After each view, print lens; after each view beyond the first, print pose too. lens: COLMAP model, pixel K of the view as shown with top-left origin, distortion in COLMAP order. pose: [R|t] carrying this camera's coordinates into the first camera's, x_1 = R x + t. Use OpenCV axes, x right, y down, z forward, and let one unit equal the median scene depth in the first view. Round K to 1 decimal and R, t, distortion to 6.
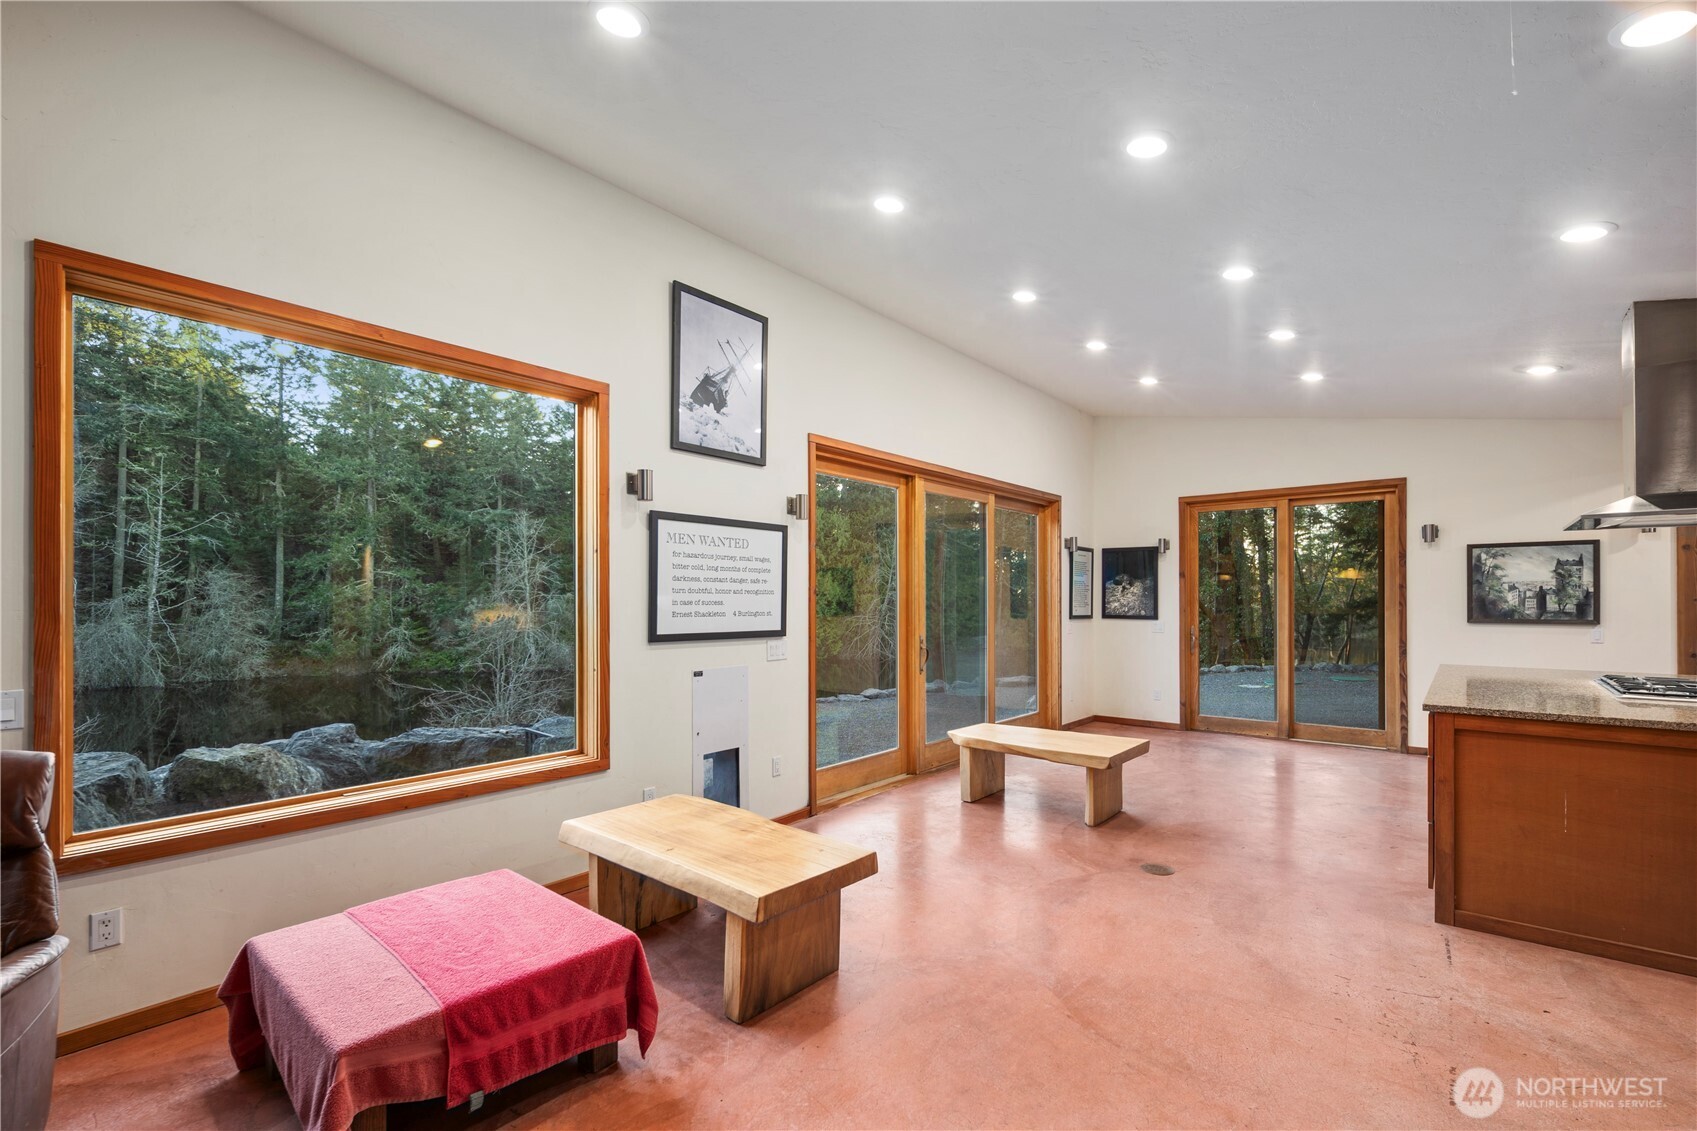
lens RADIAL K [[738.6, 0, 851.6], [0, 738.6, 582.8], [0, 0, 1]] dist [0.001317, -0.000398]
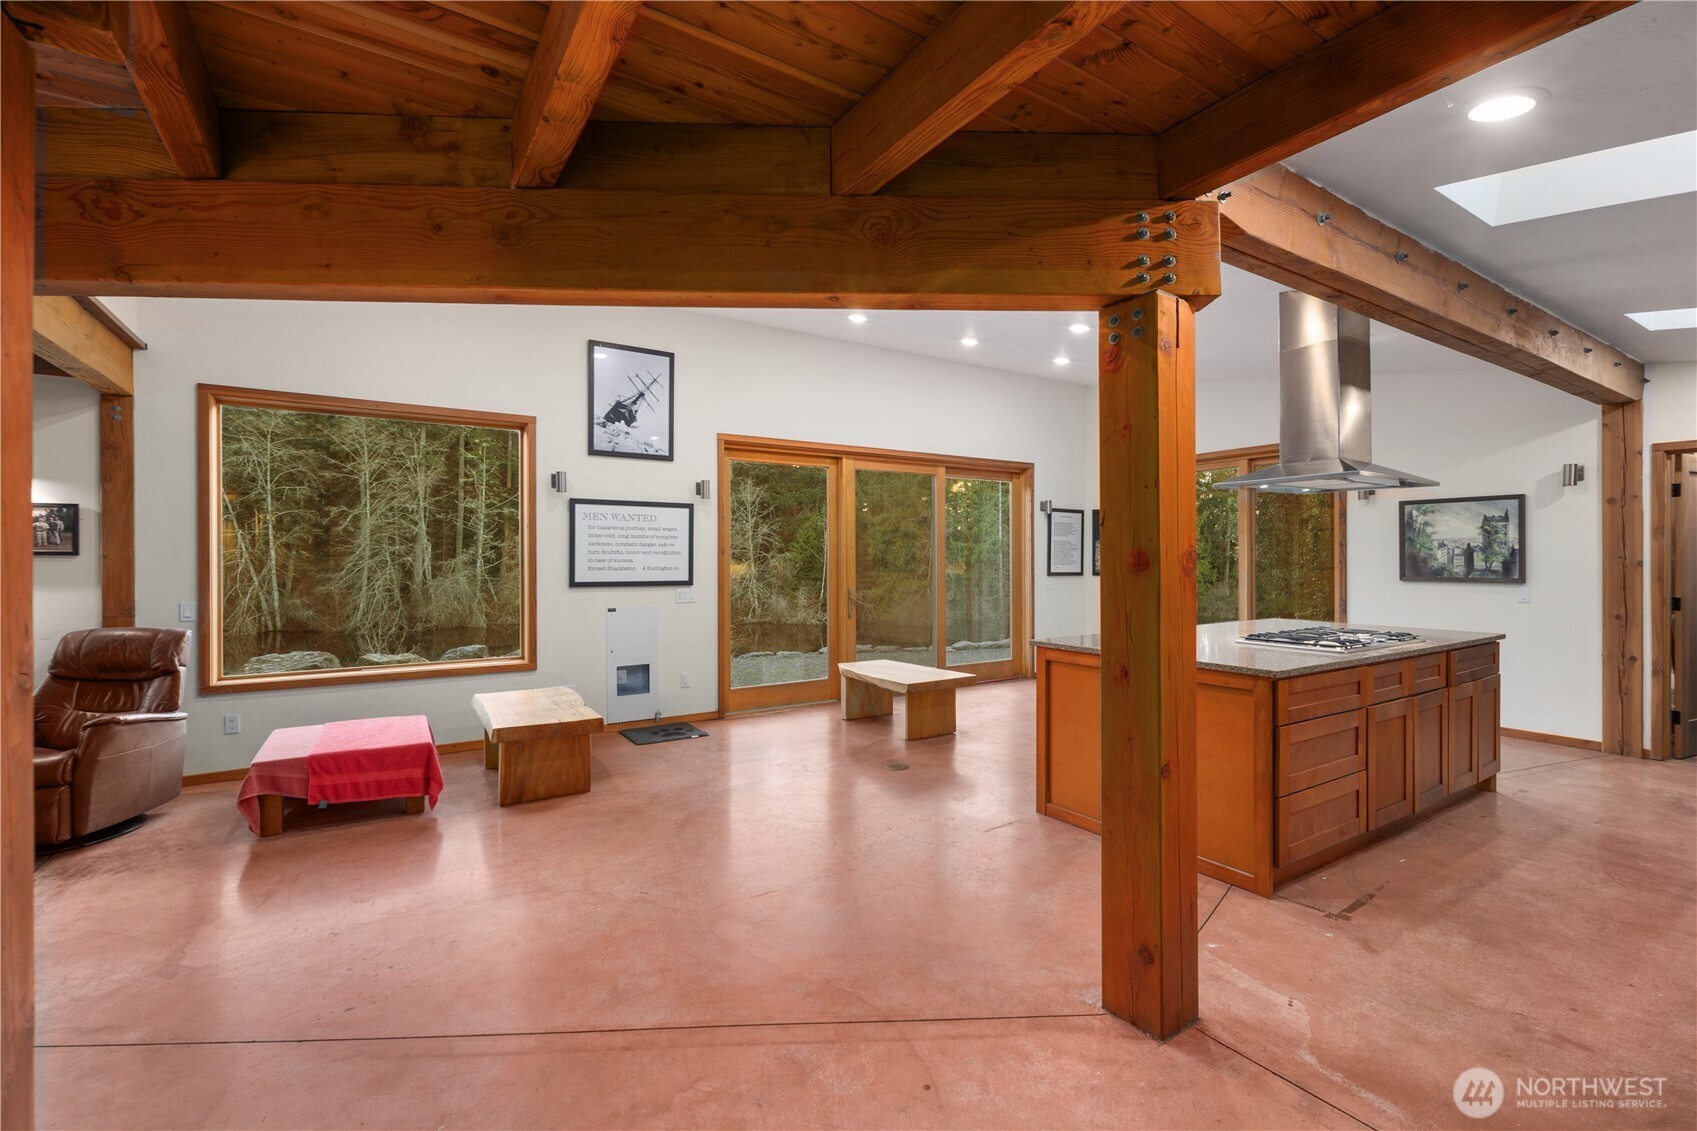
lens RADIAL K [[738.6, 0, 867.8], [0, 738.6, 543.1], [0, 0, 1]] dist [0.001317, -0.000398]
pose [[0.956262, -0.007437, -0.292416, 0.479769], [0.007977, 0.999968, 0.000655, -0.002623], [0.292402, -0.002959, 0.956291, -0.158874]]
